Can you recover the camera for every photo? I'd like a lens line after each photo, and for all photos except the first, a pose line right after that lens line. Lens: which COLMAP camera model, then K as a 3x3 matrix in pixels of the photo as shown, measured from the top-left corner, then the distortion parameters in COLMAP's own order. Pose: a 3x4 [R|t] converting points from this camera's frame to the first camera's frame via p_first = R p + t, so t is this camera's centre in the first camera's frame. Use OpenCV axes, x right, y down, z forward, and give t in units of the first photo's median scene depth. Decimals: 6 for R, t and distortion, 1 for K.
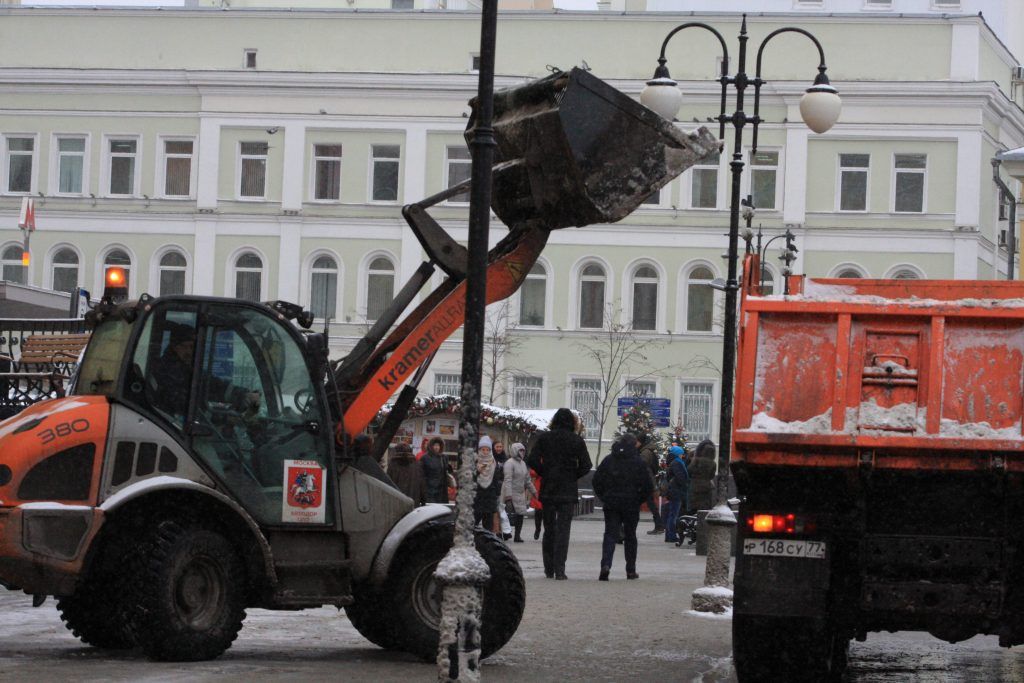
lens RADIAL K [[3896.9, 0, 512.0], [0, 3896.9, 341.5], [0, 0, 1]] dist [0.036980, -3.351928]
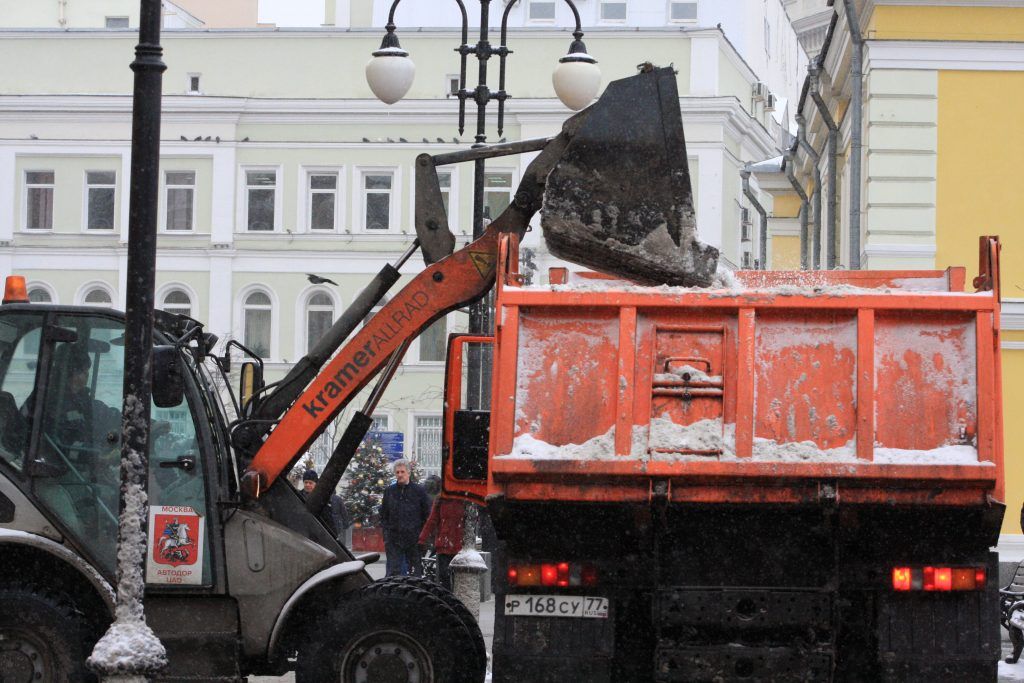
lens RADIAL K [[3896.9, 0, 512.0], [0, 3896.9, 341.5], [0, 0, 1]] dist [0.036980, -3.351928]
pose [[0.997493, -0.015331, 0.069084, 0.007488], [0.015984, 0.999833, -0.008904, 0.006568], [-0.068936, 0.009986, 0.997571, 0.217601]]
